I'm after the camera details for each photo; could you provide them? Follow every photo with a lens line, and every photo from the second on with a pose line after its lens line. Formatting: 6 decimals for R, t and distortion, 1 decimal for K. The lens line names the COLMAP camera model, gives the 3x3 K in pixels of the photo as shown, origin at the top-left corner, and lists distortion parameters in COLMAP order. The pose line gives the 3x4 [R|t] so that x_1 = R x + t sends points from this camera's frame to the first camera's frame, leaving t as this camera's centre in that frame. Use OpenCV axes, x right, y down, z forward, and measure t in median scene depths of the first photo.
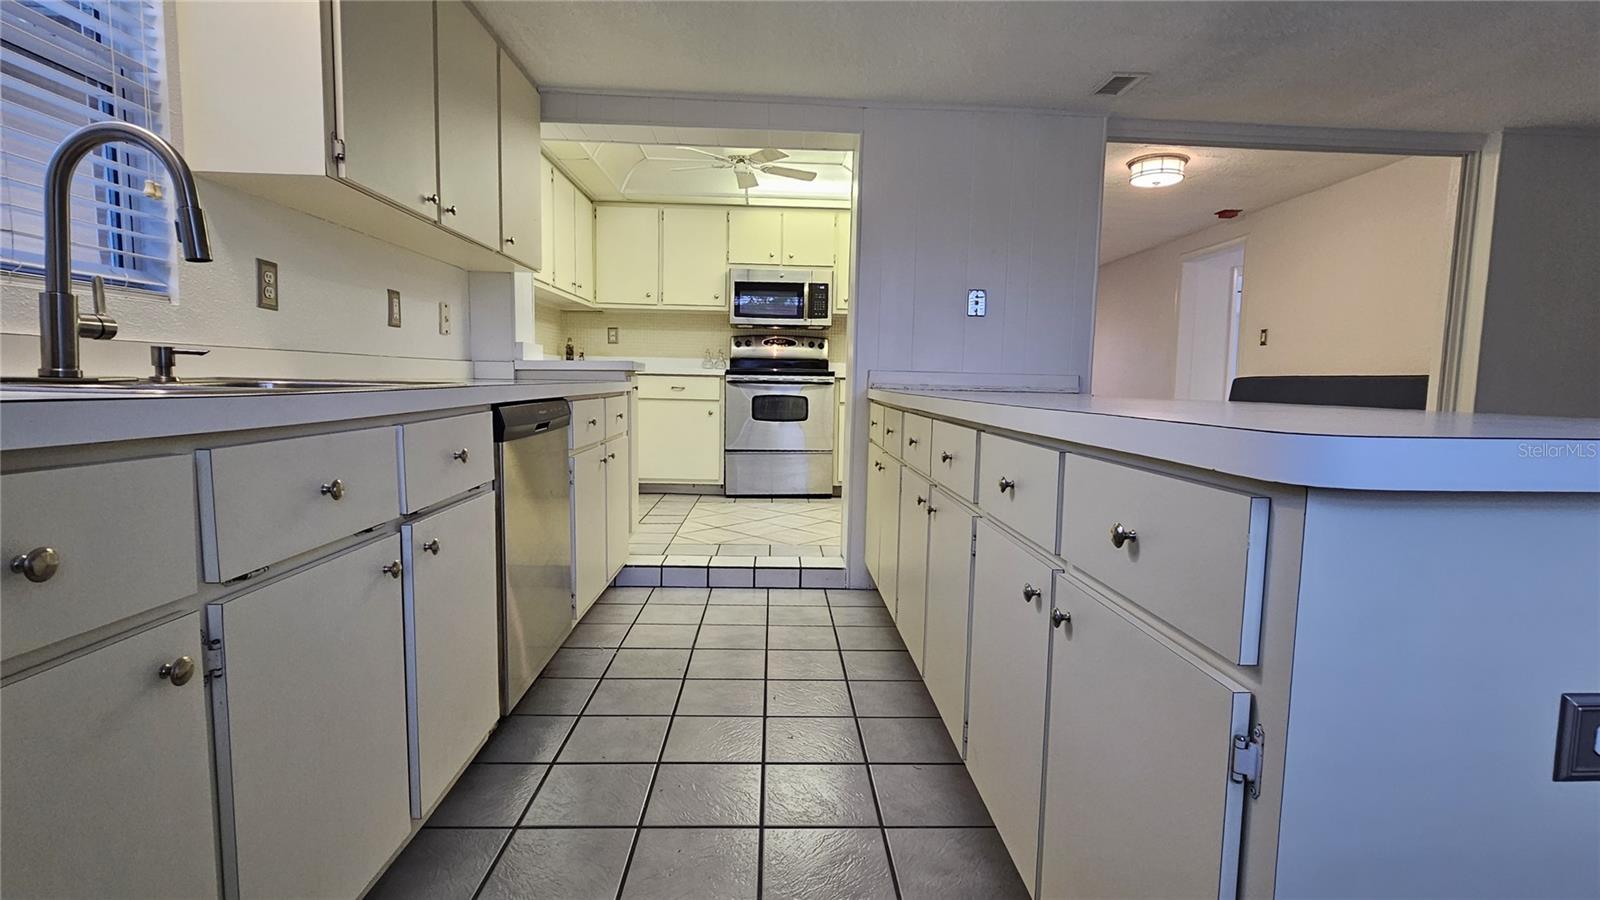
lens RADIAL K [[740.7, 0, 805.9], [0, 740.7, 446.2], [0, 0, 1]] dist [-0.000718, 0.000101]
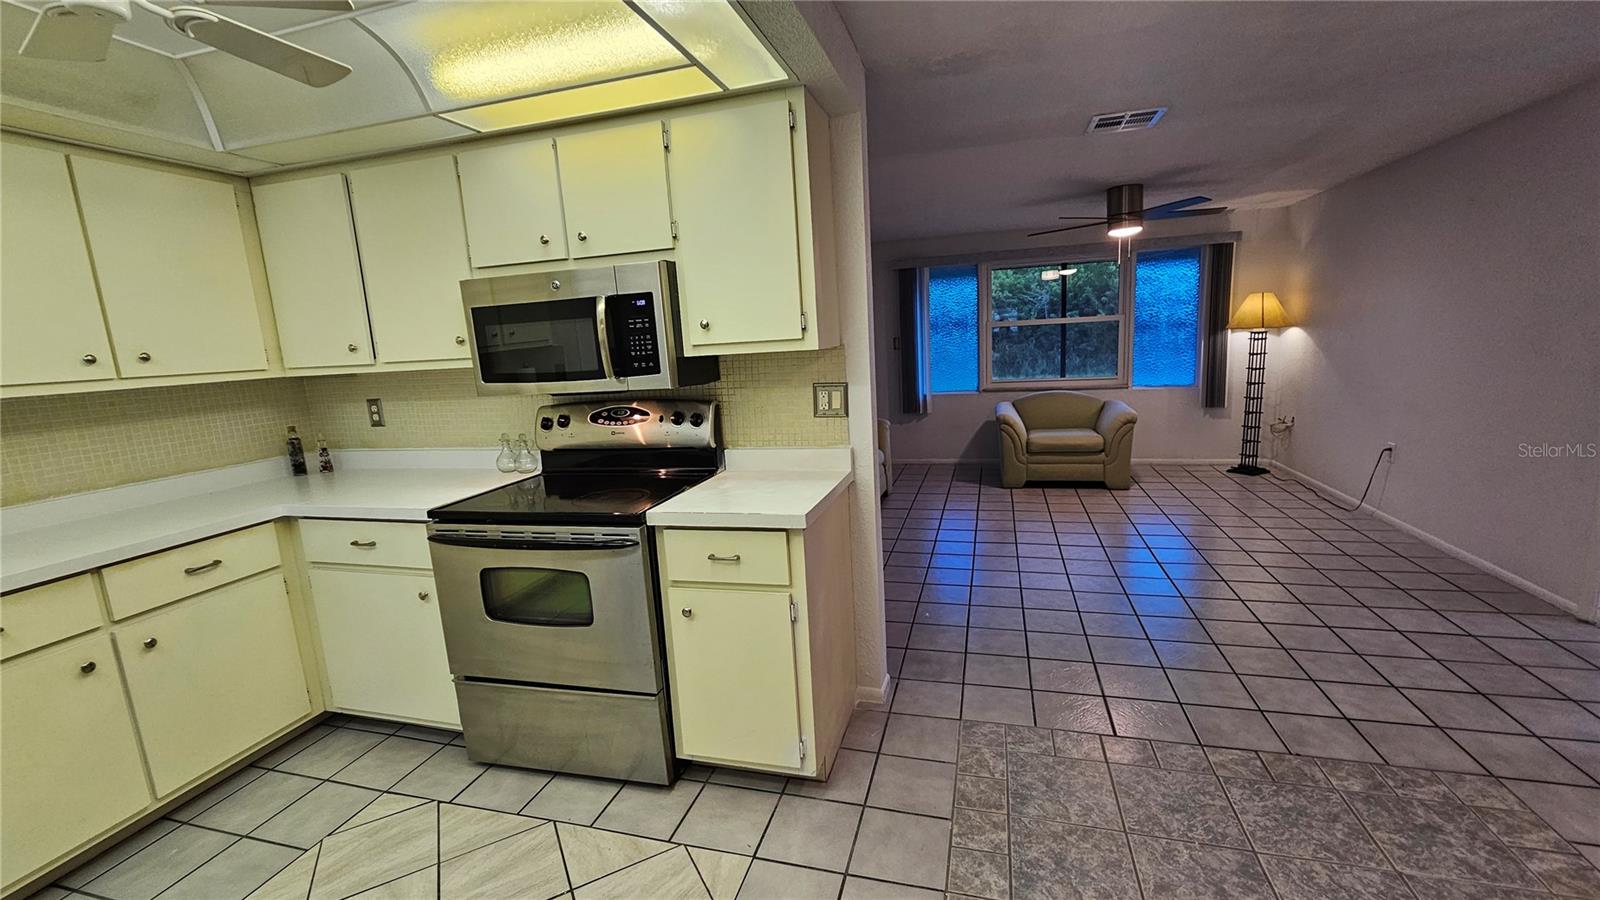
lens RADIAL K [[655.3, 0, 802.9], [0, 655.3, 451.5], [0, 0, 1]] dist [-0.002846, -0.000089]
pose [[0.946043, -0.017782, -0.323553, 0.238515], [0.046534, 0.995599, 0.081347, -0.157776], [0.320682, -0.092014, 0.942707, 0.676768]]
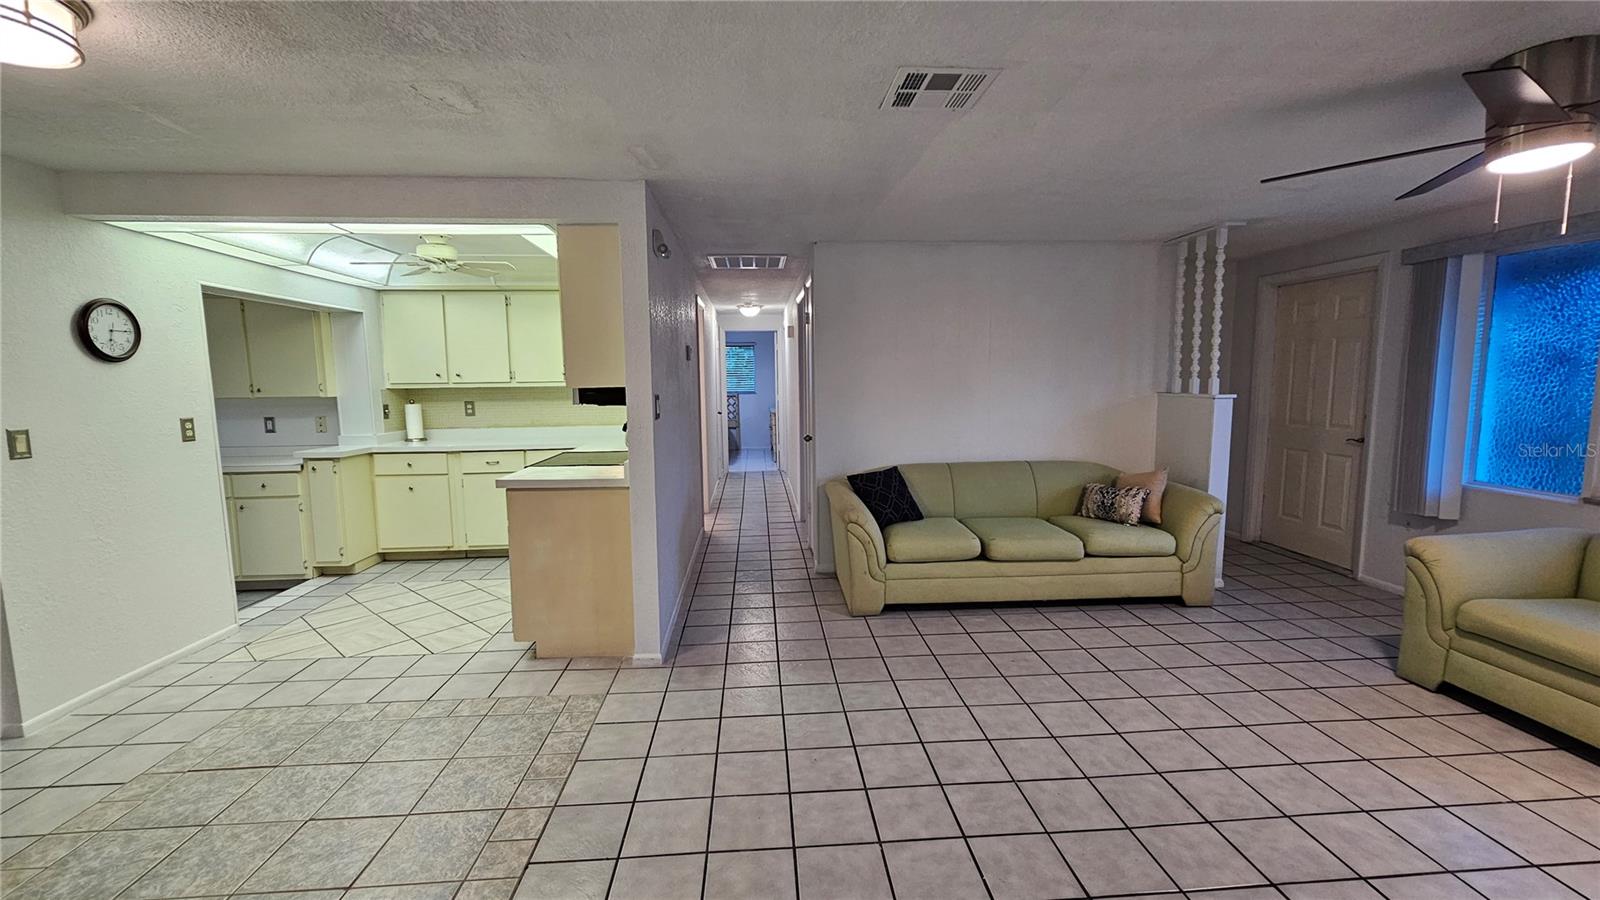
lens RADIAL K [[655.7, 0, 803.7], [0, 655.7, 449.2], [0, 0, 1]] dist [-0.001204, 0.000280]
pose [[0.028442, 0.085631, -0.995921, 0.727049], [-0.076500, 0.993588, 0.083246, -0.196163], [0.996664, 0.073821, 0.034810, 1.245771]]
